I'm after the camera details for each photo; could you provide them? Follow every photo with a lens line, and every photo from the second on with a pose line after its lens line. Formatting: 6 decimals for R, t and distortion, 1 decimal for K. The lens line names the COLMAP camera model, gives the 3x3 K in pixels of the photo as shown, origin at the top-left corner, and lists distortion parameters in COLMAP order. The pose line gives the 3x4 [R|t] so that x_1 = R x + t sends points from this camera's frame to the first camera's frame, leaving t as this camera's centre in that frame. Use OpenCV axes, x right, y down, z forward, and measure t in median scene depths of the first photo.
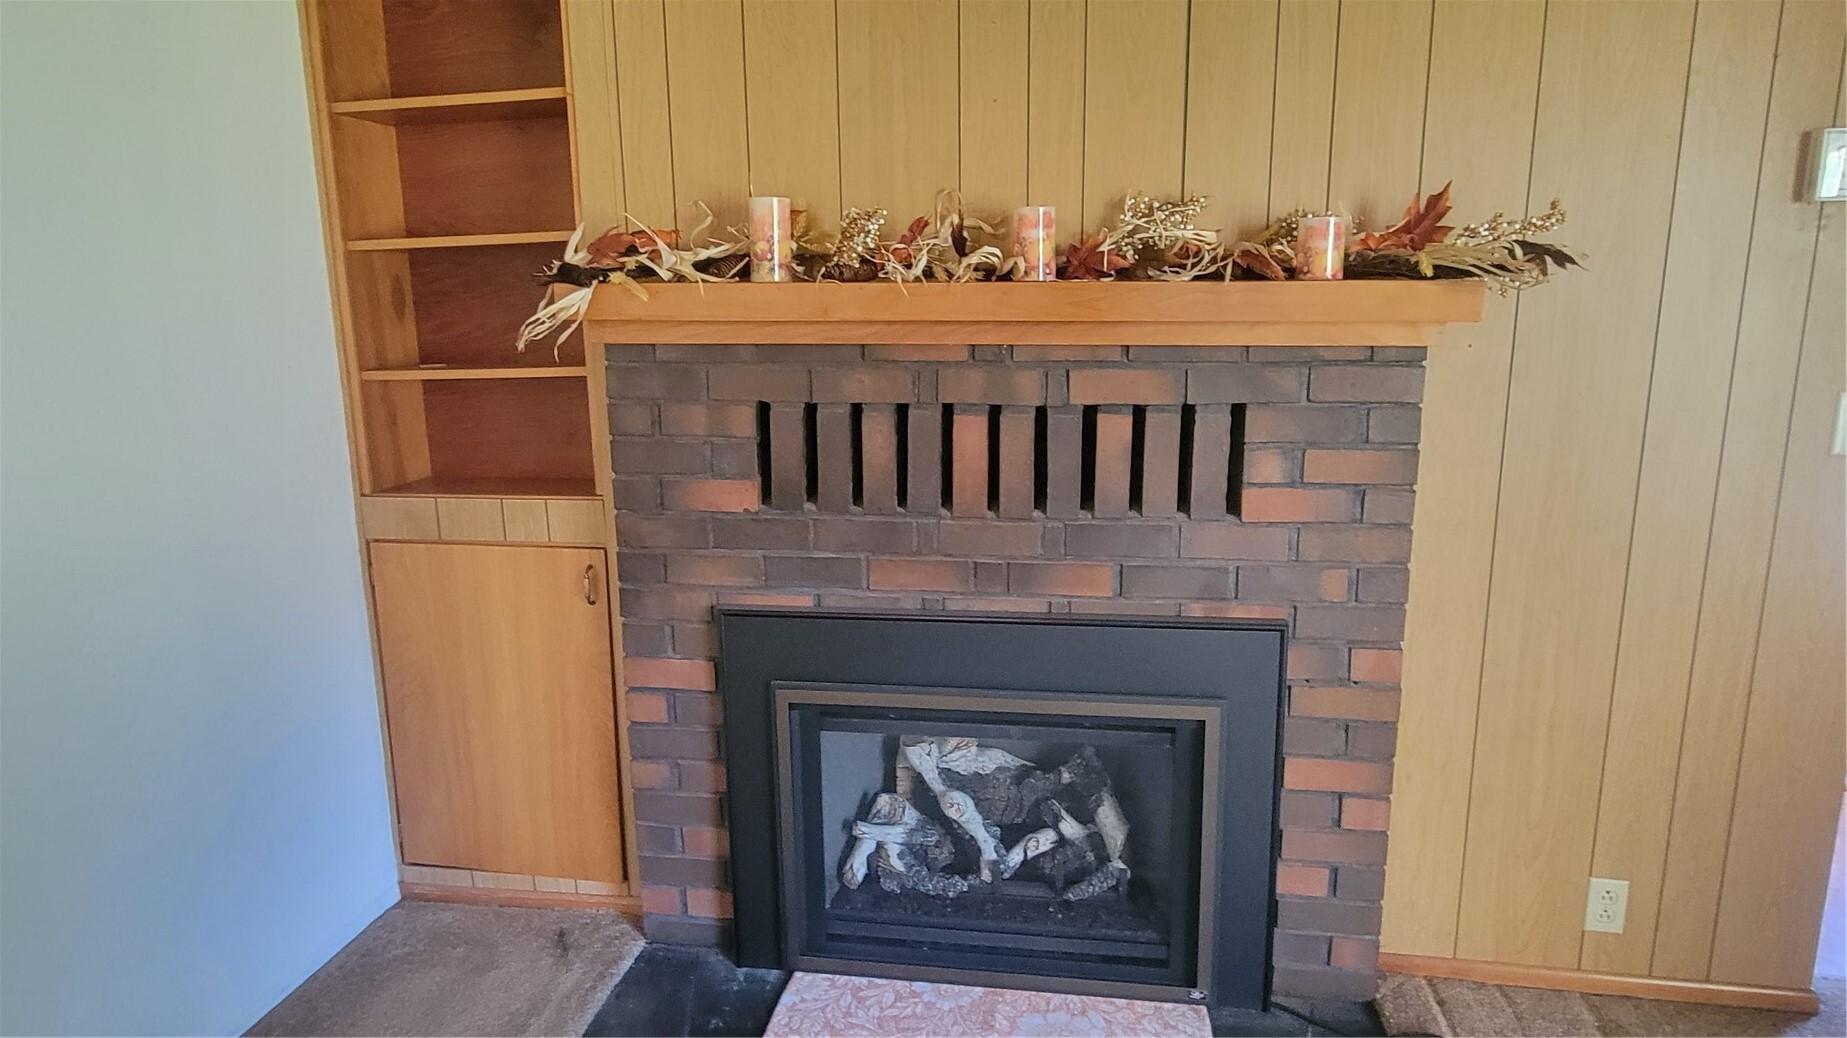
lens RADIAL K [[1068.4, 0, 921.5], [0, 1068.4, 514.0], [0, 0, 1]] dist [0.001435, -0.000672]
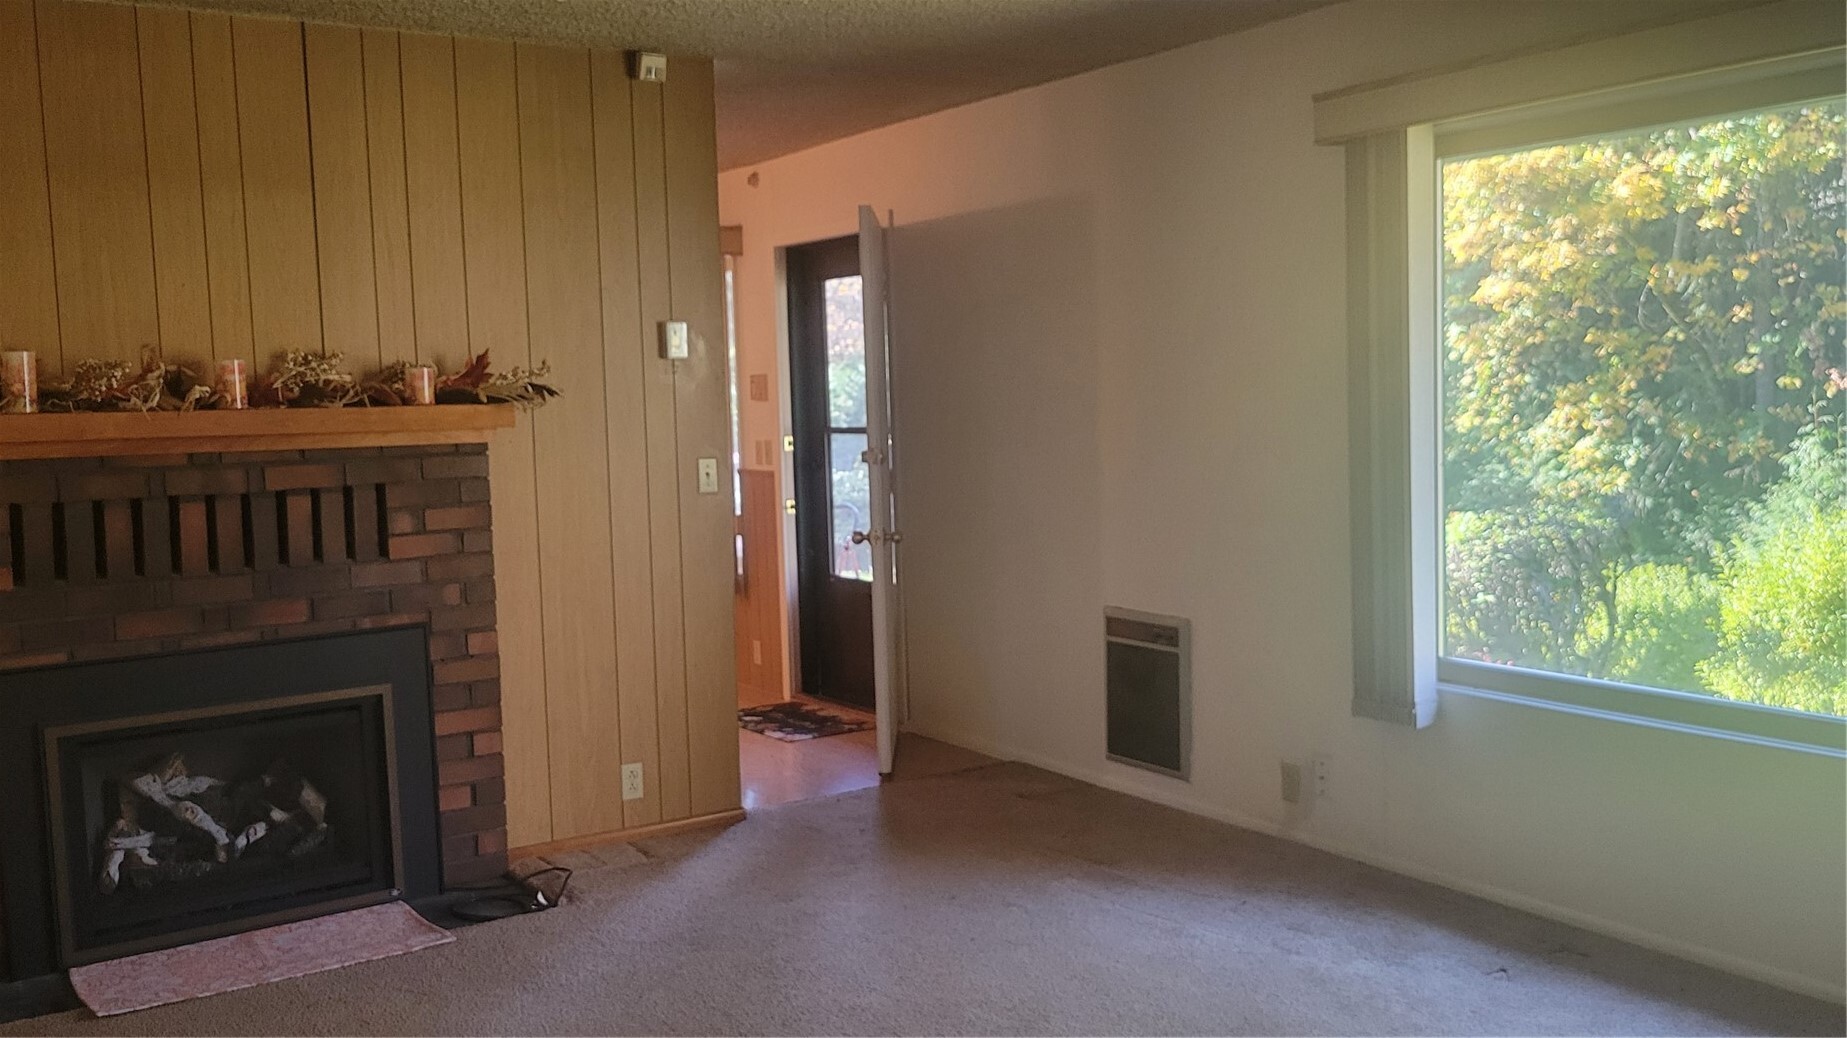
lens RADIAL K [[1749.7, 0, 923.5], [0, 1749.7, 519.0], [0, 0, 1]] dist [0.048170, -0.022663]
pose [[0.748561, -0.064556, 0.659916, -0.783943], [0.151084, 0.985675, -0.074955, 0.253020], [-0.645624, 0.155811, 0.747592, -1.382409]]
